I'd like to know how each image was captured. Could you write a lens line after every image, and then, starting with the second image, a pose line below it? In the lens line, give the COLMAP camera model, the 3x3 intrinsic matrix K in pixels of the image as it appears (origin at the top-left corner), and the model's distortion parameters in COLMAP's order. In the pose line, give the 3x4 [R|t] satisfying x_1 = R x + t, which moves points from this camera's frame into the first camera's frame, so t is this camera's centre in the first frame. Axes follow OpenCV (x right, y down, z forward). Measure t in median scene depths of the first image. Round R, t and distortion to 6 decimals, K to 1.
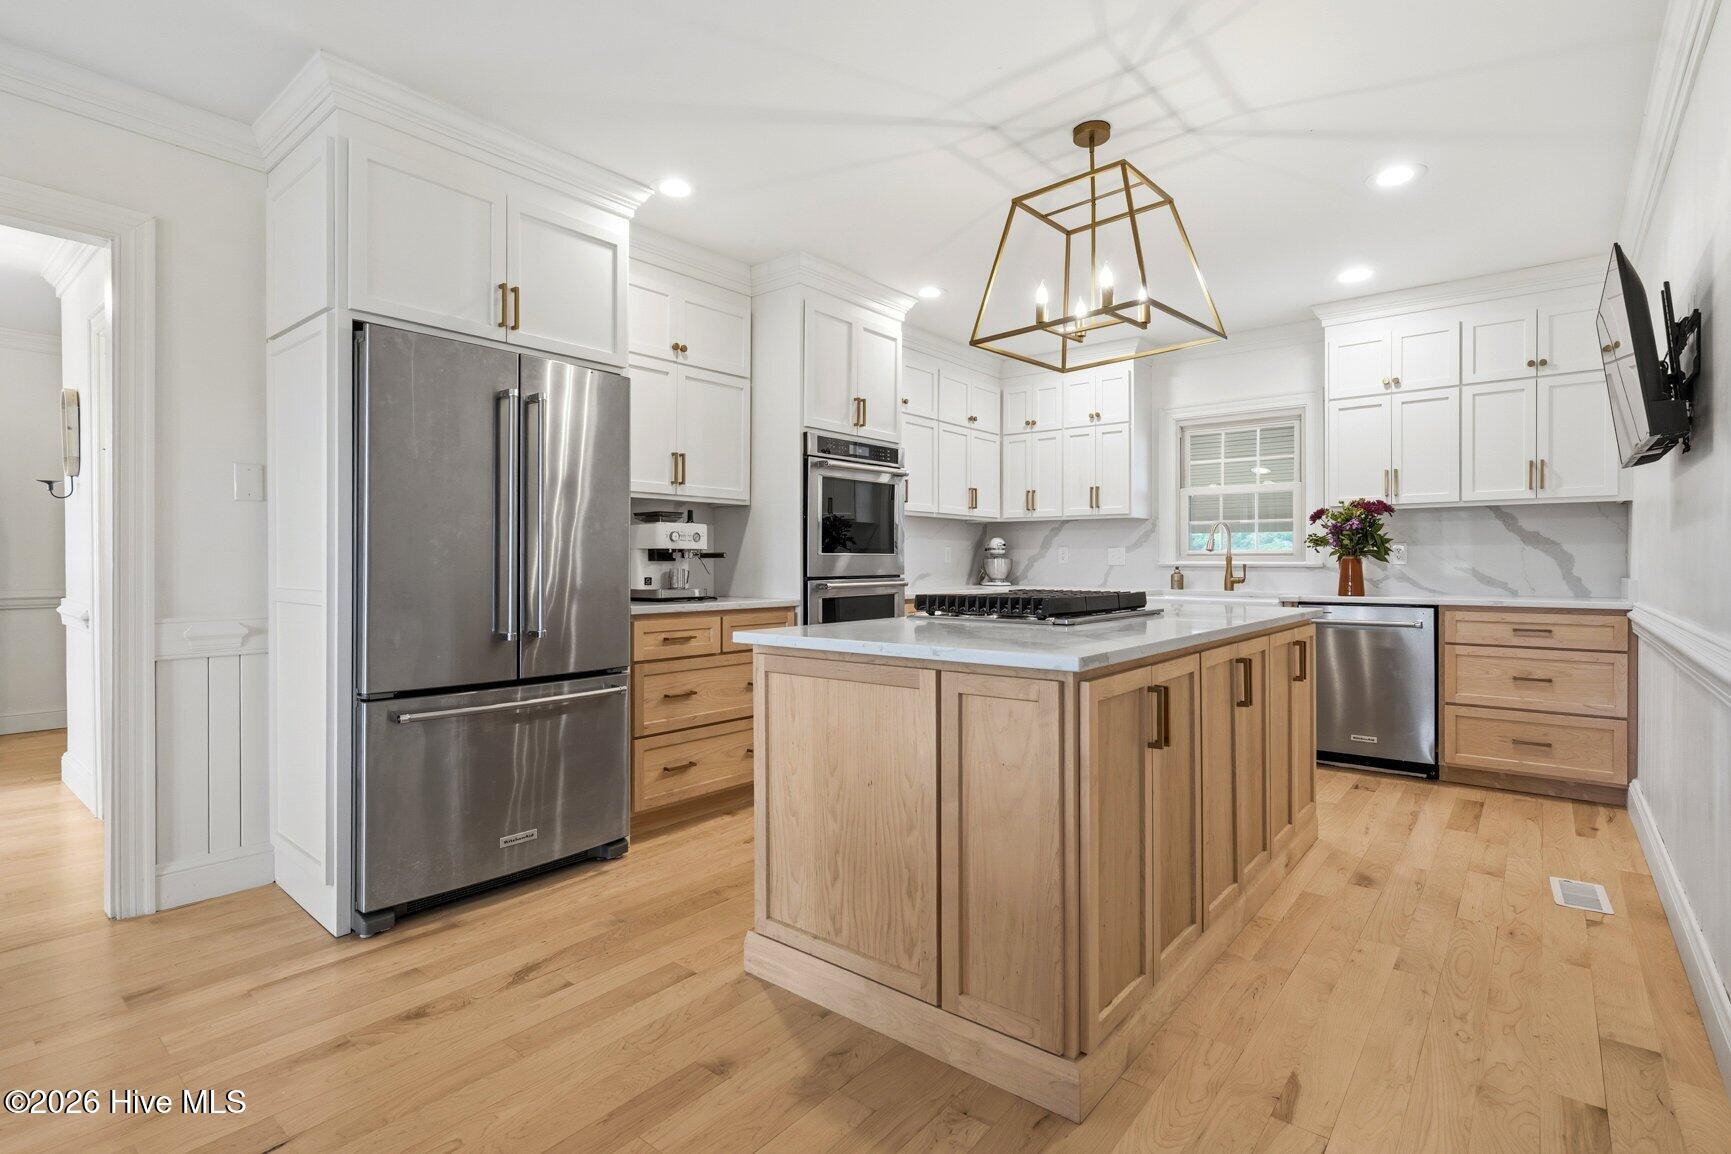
lens RADIAL K [[800.1, 0, 876.6], [0, 800.1, 560.3], [0, 0, 1]] dist [-0.000450, 0.000088]
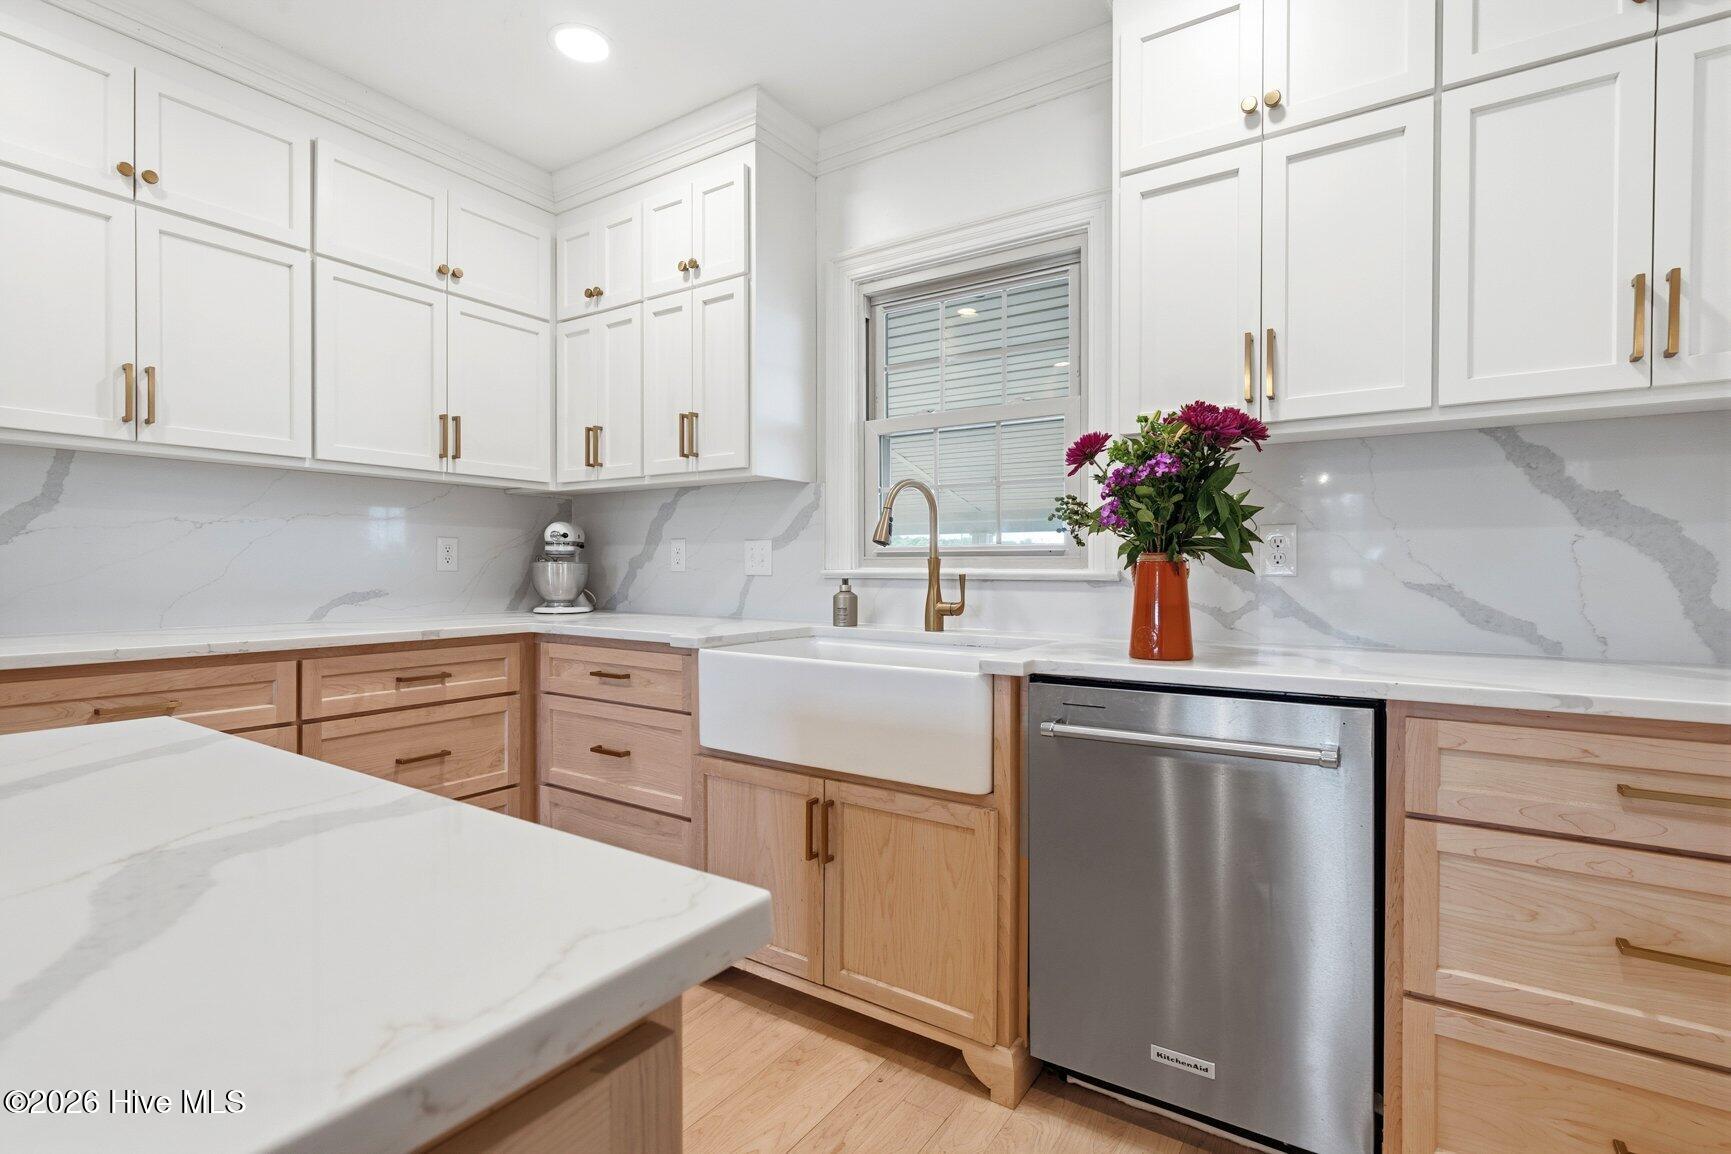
lens RADIAL K [[845.3, 0, 853.7], [0, 845.3, 574.0], [0, 0, 1]] dist [-0.001579, 0.000894]
pose [[0.994273, 0.000451, 0.106865, 0.401565], [-0.001415, 0.999959, 0.008944, 0.000688], [-0.106857, -0.009044, 0.994233, 0.609572]]
